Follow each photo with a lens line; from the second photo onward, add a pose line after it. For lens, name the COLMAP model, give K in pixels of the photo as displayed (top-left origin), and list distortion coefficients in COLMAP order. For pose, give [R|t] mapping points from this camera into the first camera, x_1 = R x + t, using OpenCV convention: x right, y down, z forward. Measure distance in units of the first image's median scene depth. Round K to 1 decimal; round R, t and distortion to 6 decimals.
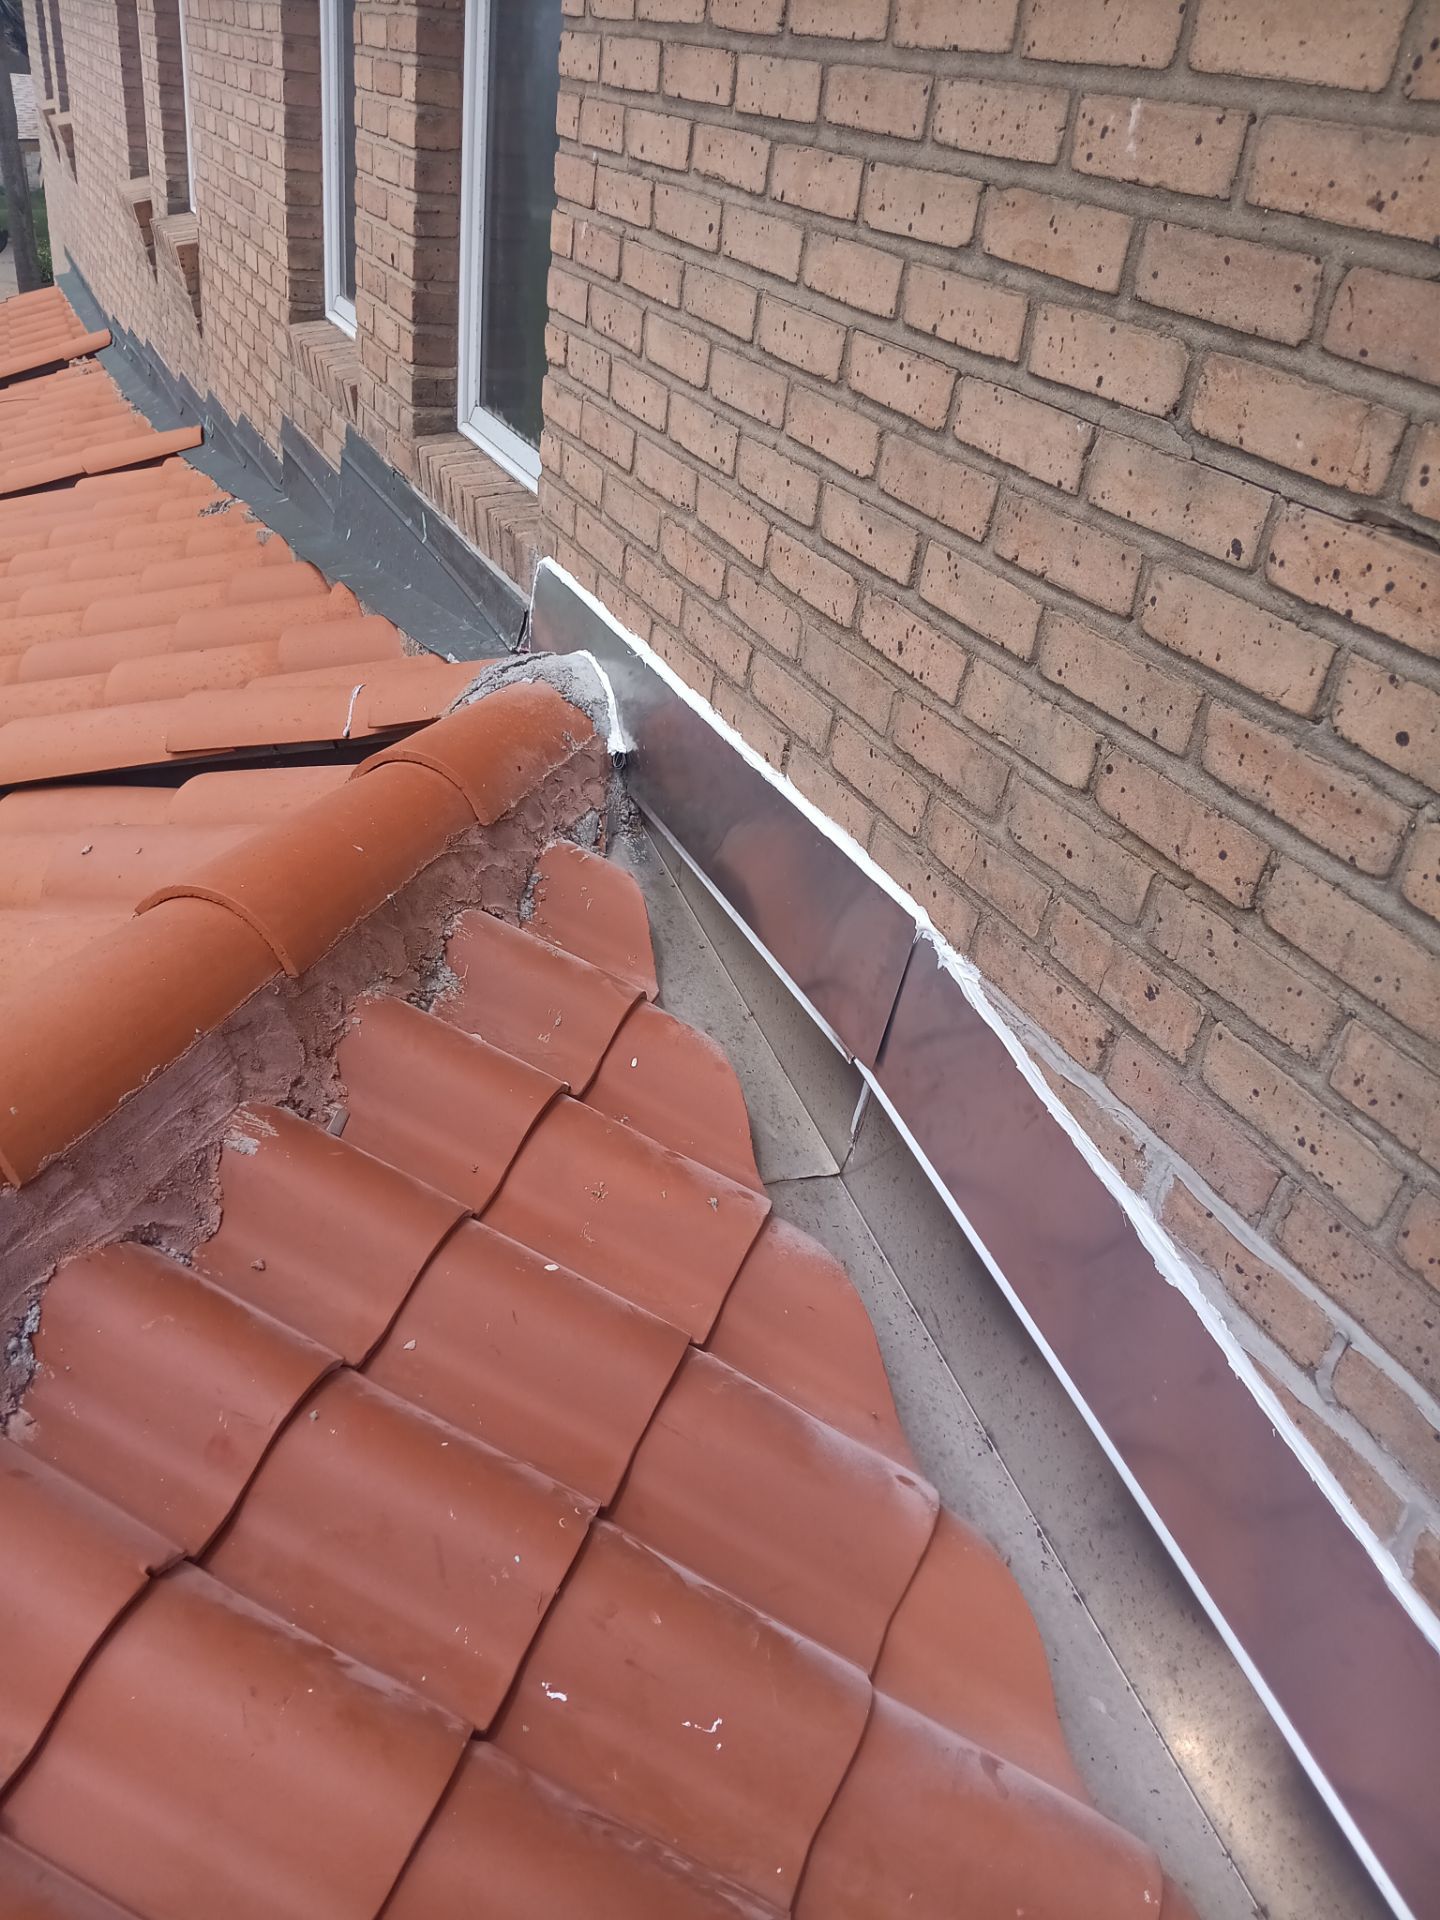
lens RADIAL K [[1368.1, 0, 794.4], [0, 1368.1, 957.6], [0, 0, 1]] dist [-0.002411, -0.050130]
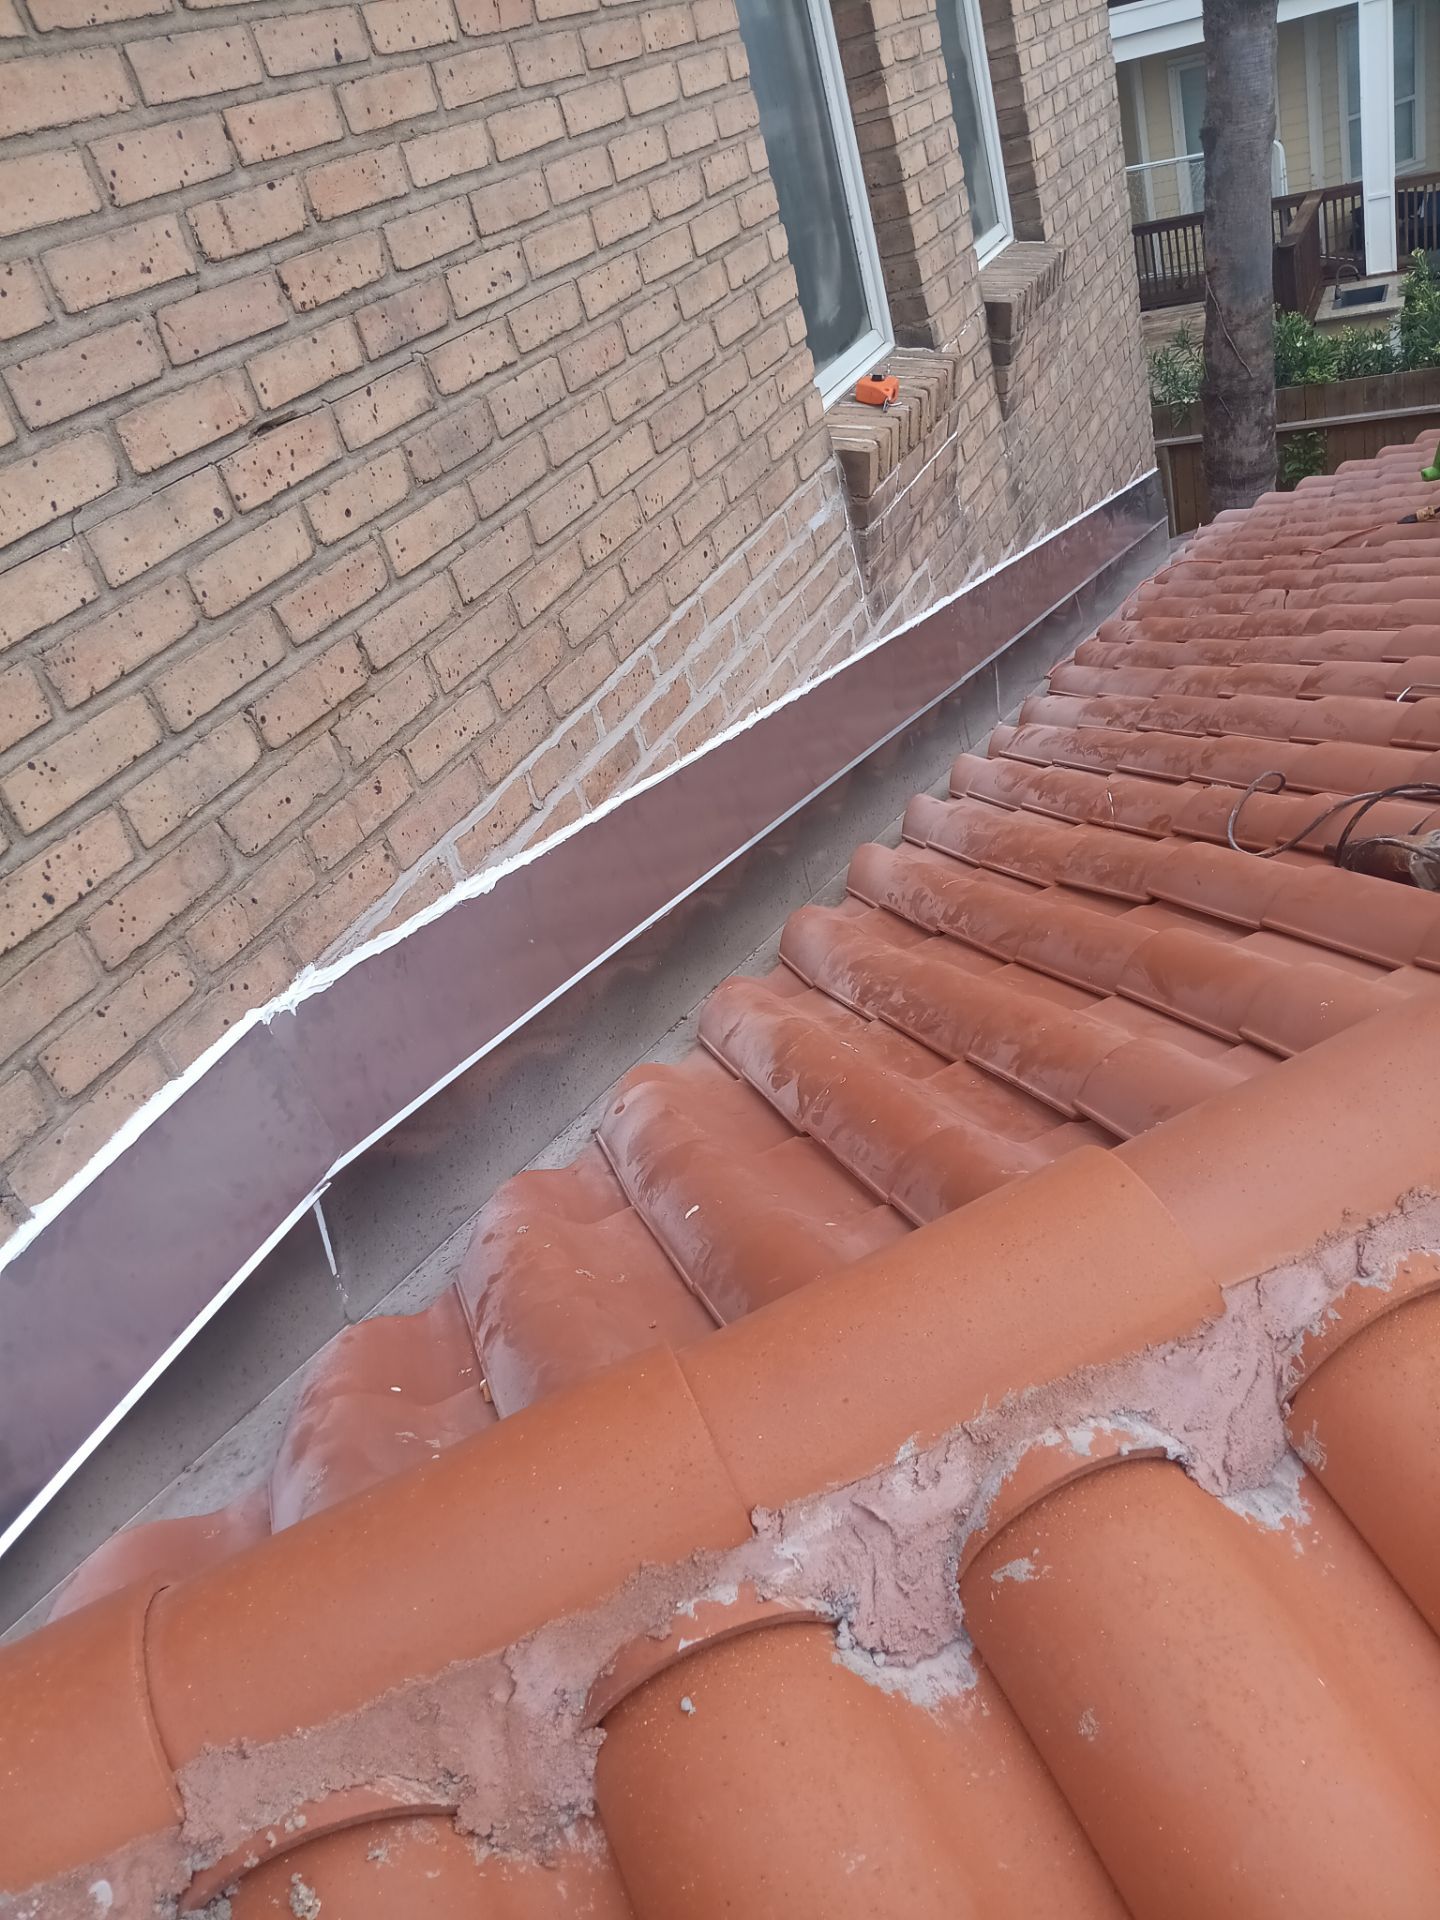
lens RADIAL K [[1438.3, 0, 720.0], [0, 1438.3, 960.0], [0, 0, 1]] dist [0.025406, -0.065725]
pose [[-0.597632, -0.422276, 0.681557, -1.160784], [0.563639, 0.383289, 0.731711, -0.886751], [-0.570216, 0.821446, 0.008946, 1.022936]]
